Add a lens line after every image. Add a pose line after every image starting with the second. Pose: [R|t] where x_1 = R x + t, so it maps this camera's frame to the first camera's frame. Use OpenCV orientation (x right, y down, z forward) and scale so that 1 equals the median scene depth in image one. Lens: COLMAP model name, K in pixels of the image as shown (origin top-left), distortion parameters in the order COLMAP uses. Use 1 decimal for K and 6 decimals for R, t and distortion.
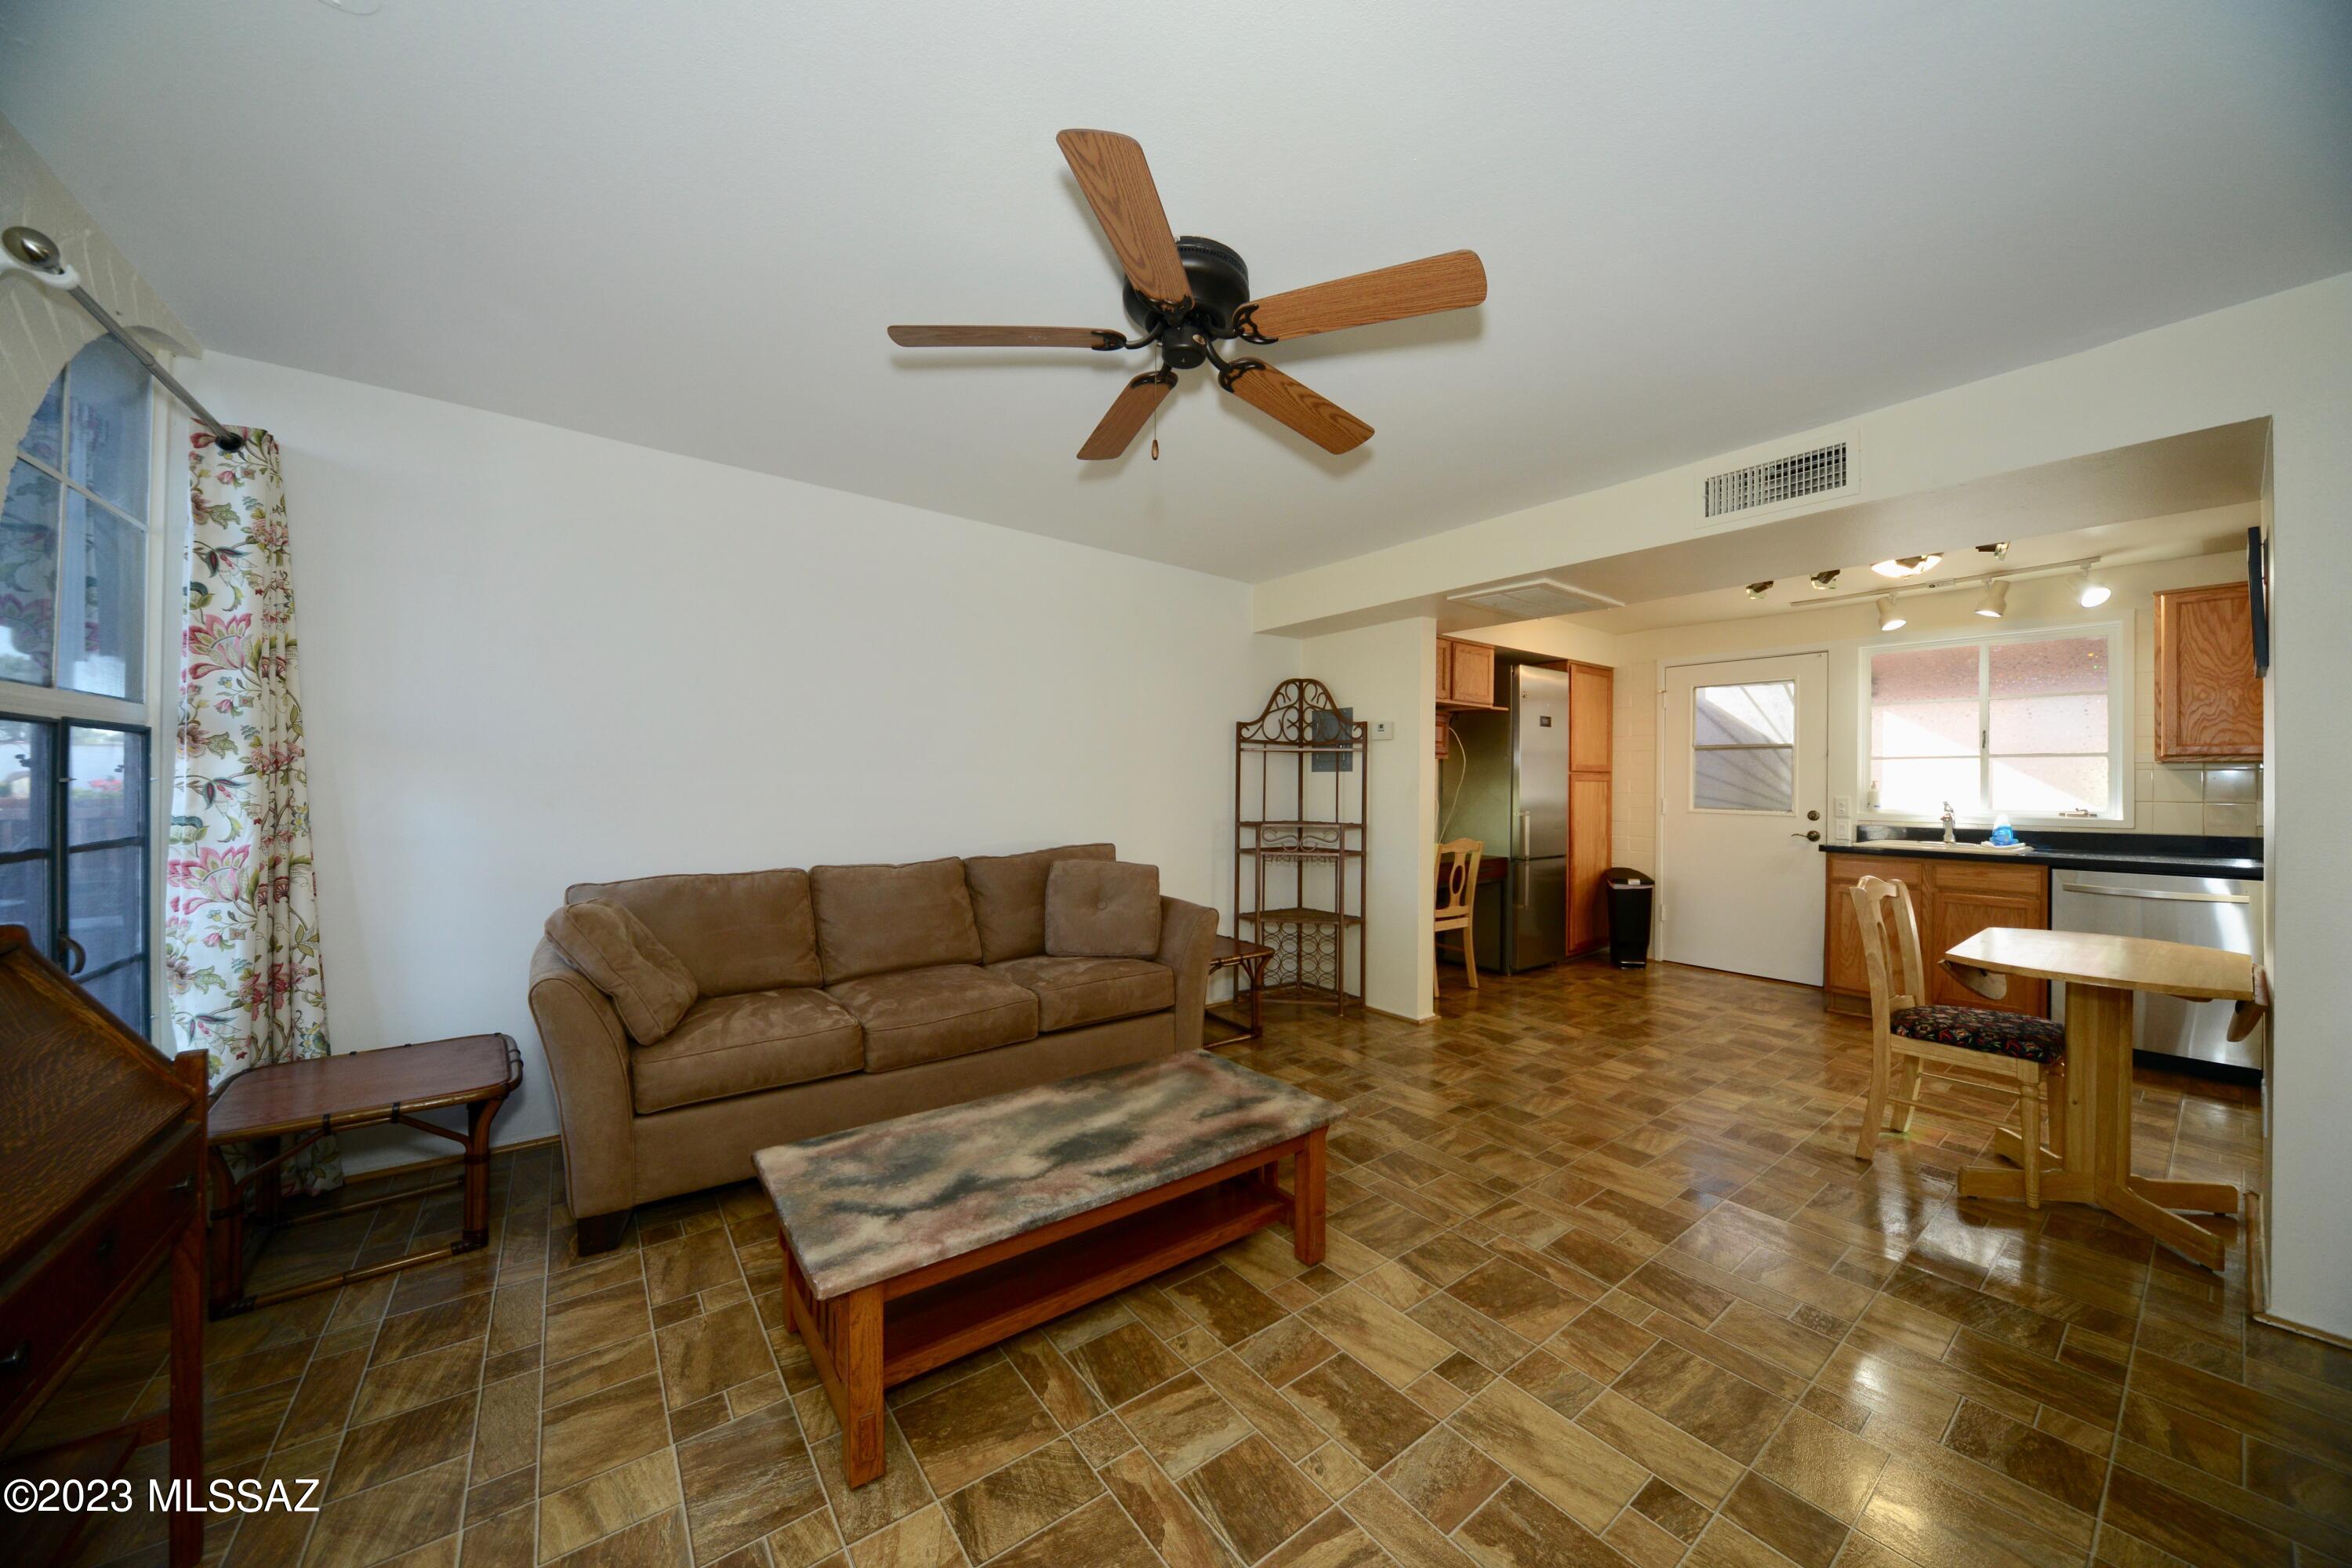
lens RADIAL K [[817.1, 0, 1175.5], [0, 817.1, 804.9], [0, 0, 1]] dist [-0.011699, 0.000471]
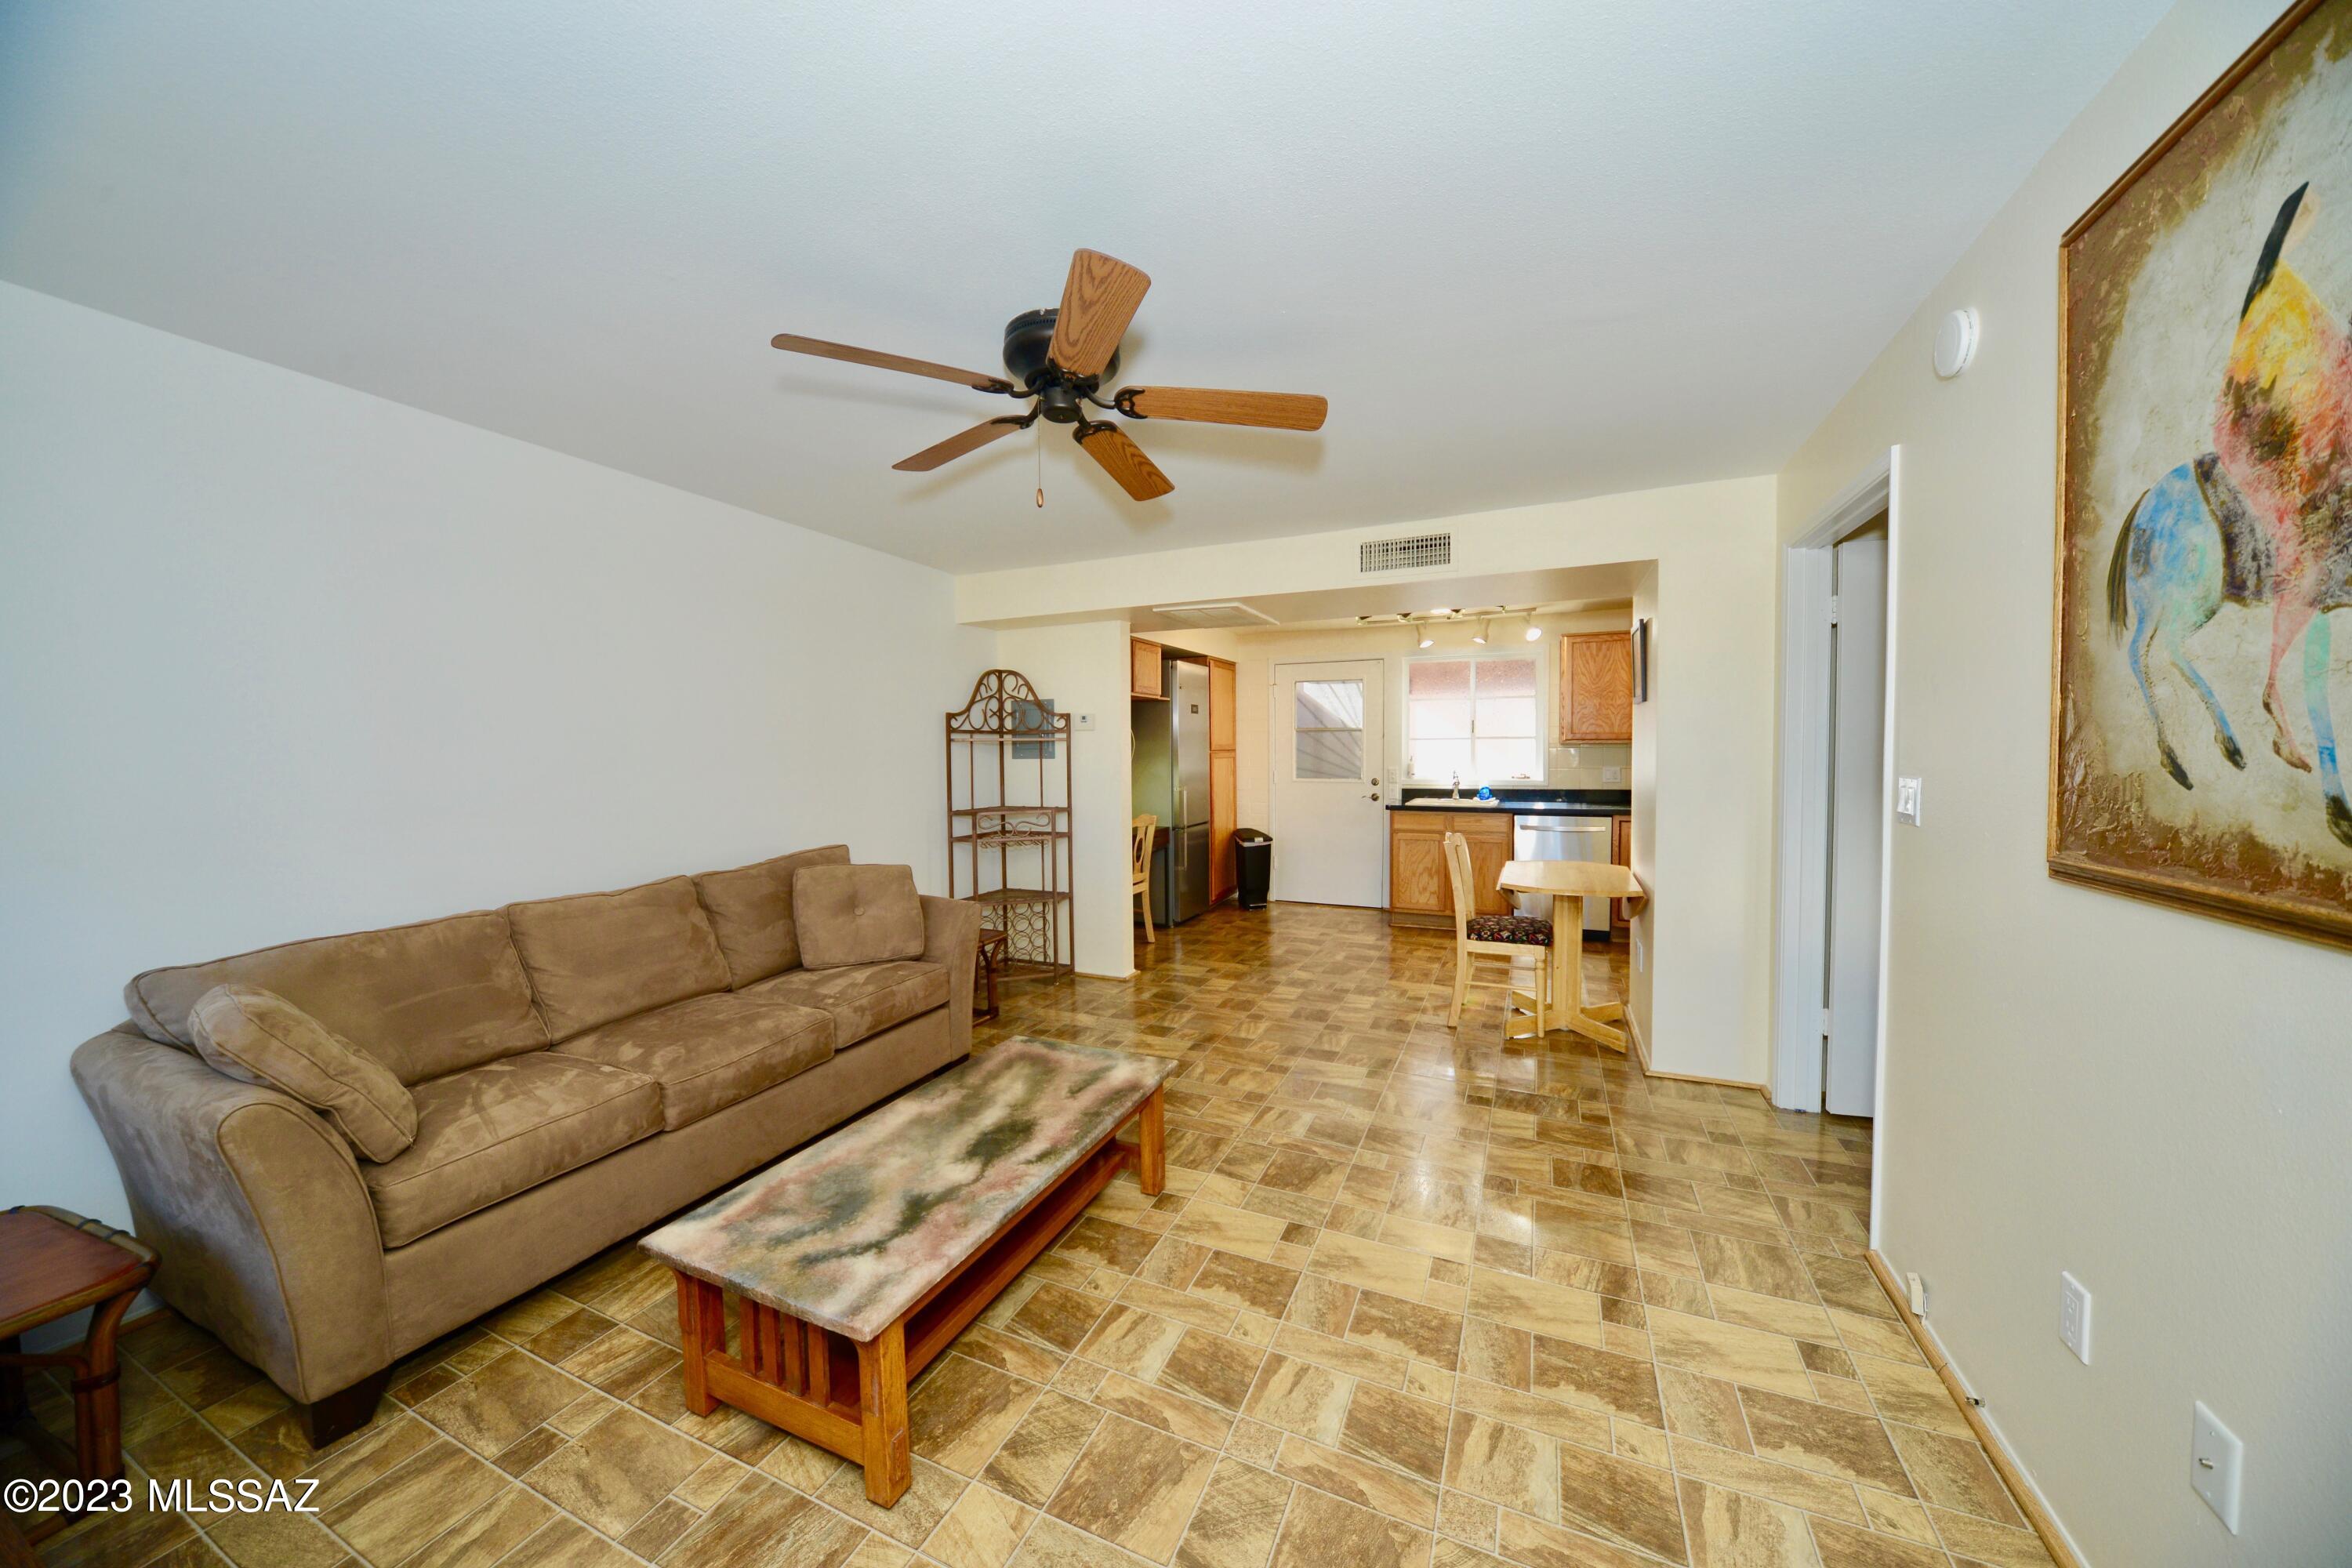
lens RADIAL K [[817.1, 0, 1174.3], [0, 817.1, 807.6], [0, 0, 1]] dist [-0.011699, 0.000471]
pose [[0.873513, -0.053022, 0.483905, -0.302336], [0.028987, 0.997952, 0.057023, -0.059624], [-0.485938, -0.035783, 0.873261, -0.033315]]
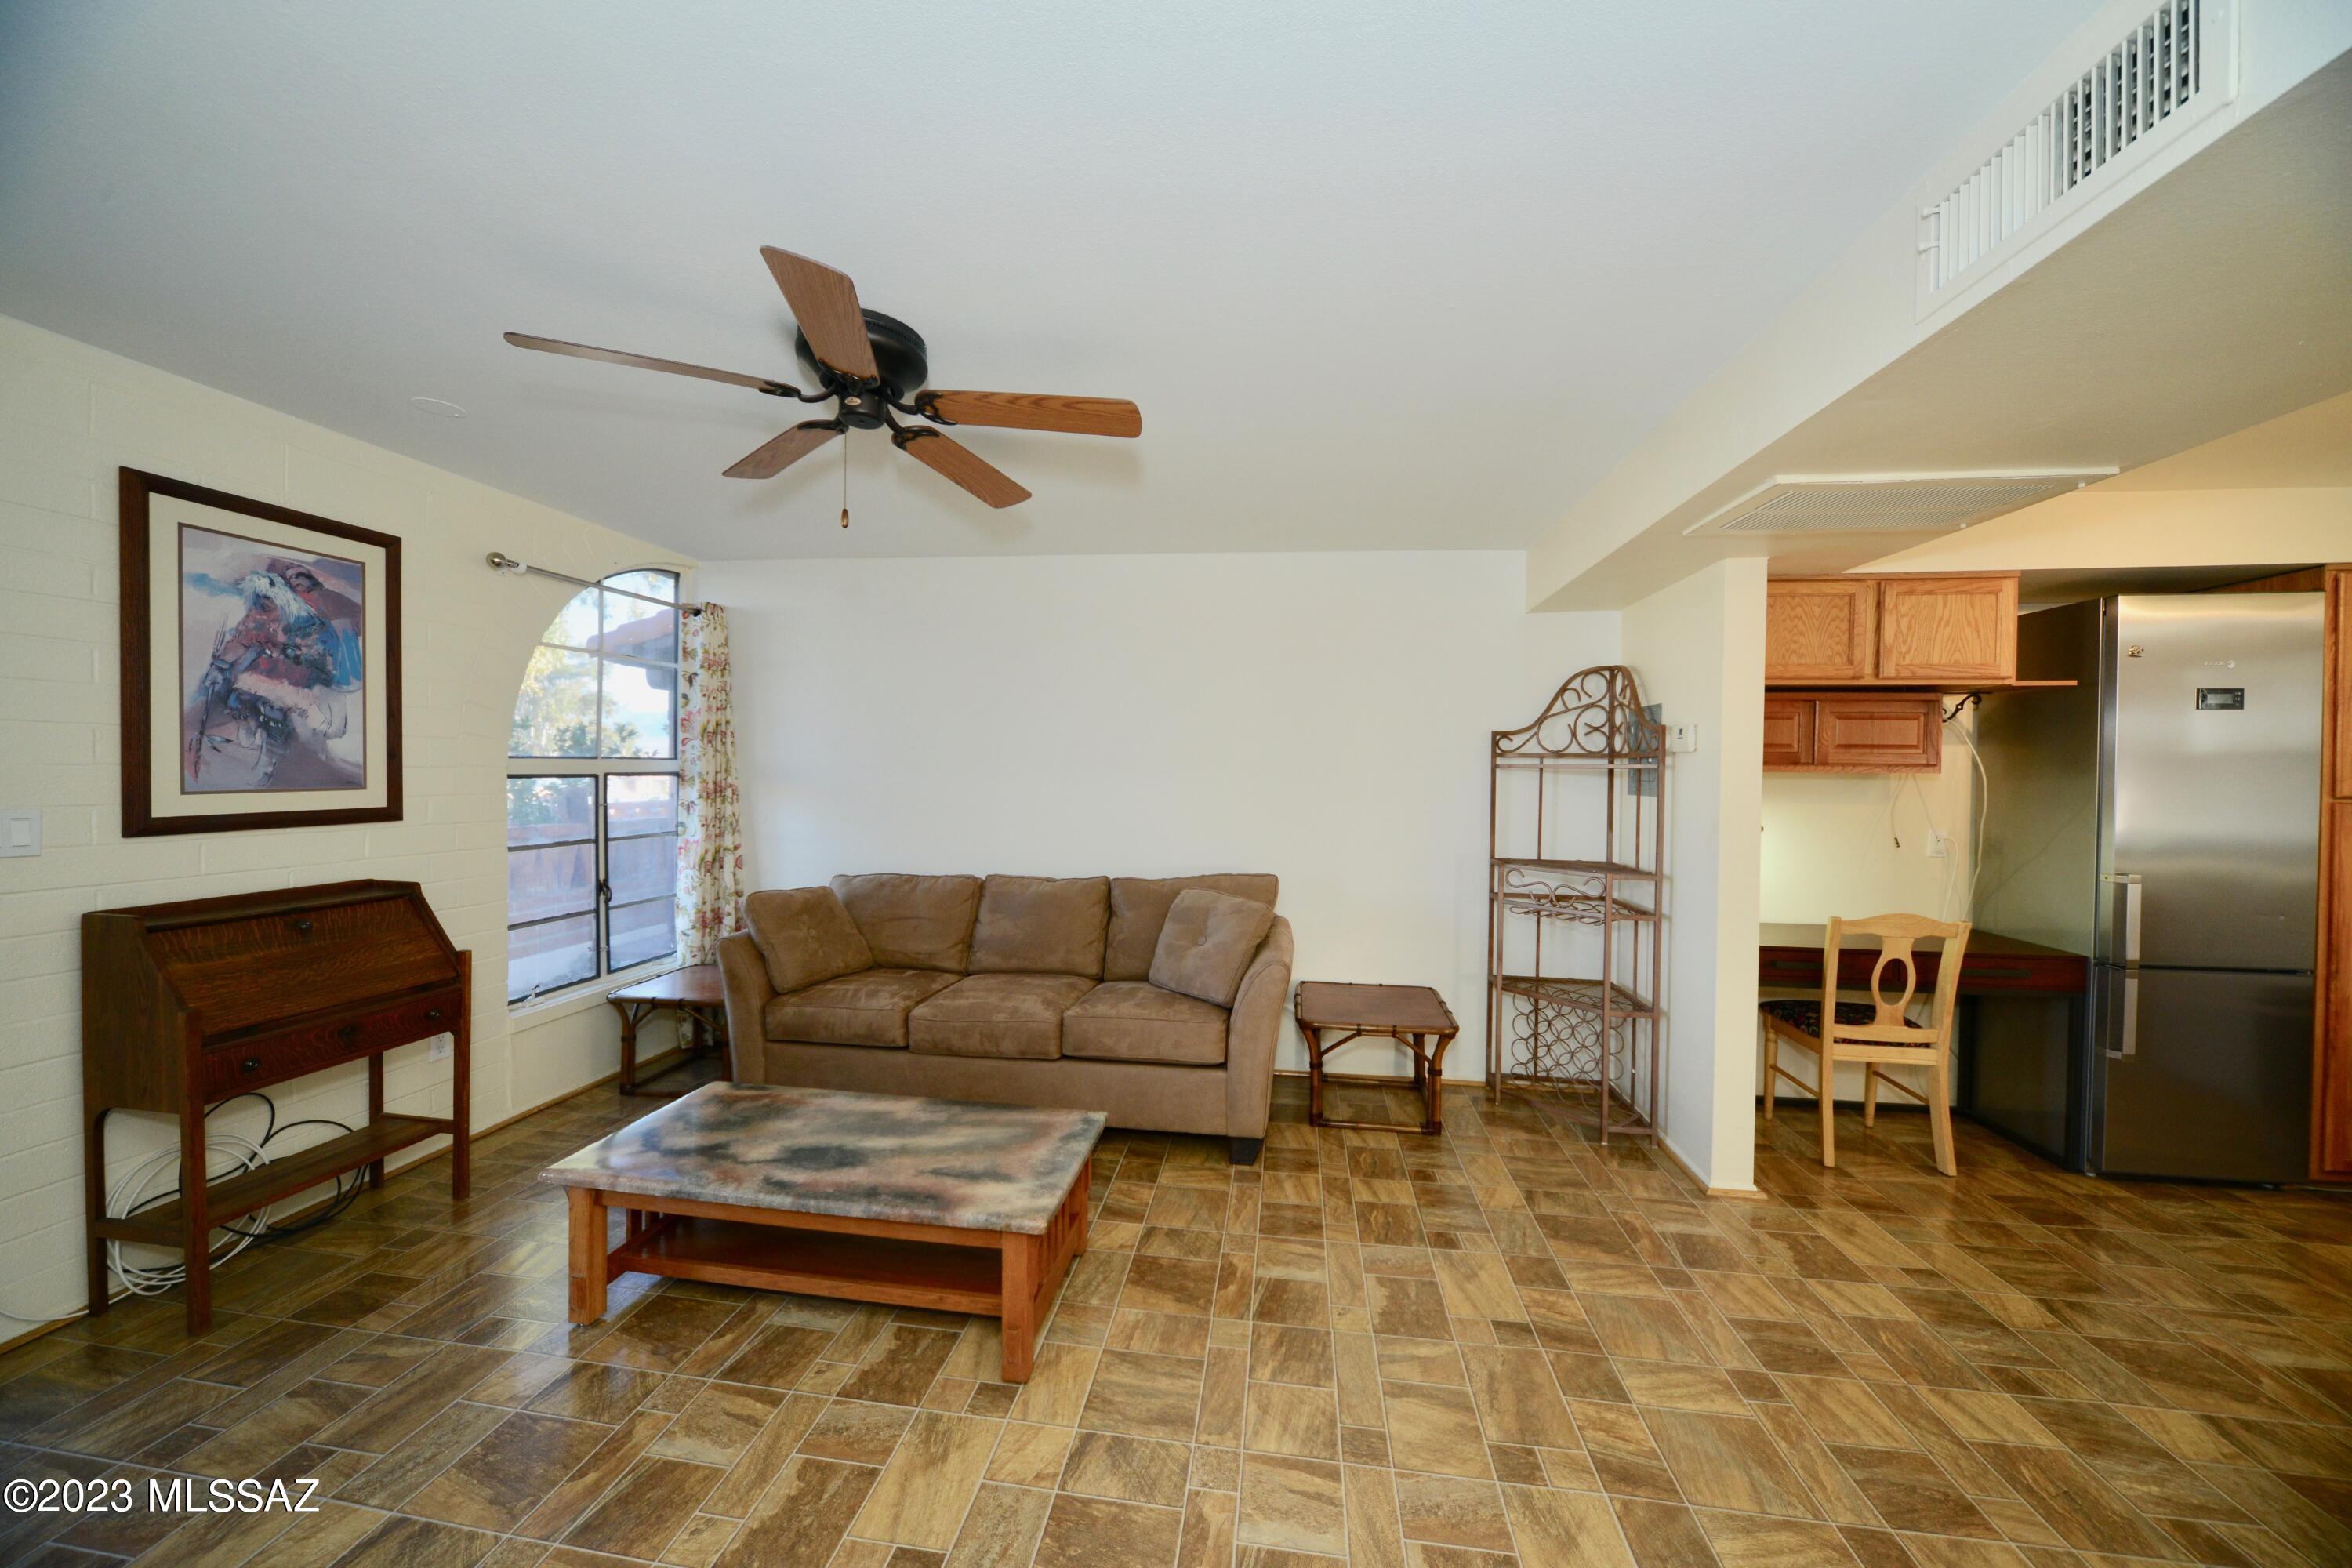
lens RADIAL K [[817.1, 0, 1184.2], [0, 817.1, 815.8], [0, 0, 1]] dist [-0.011699, 0.000471]
pose [[0.701734, 0.035981, -0.711529, 0.760703], [-0.020963, 0.999334, 0.029860, -0.067439], [0.712130, -0.006038, 0.702021, 0.433449]]
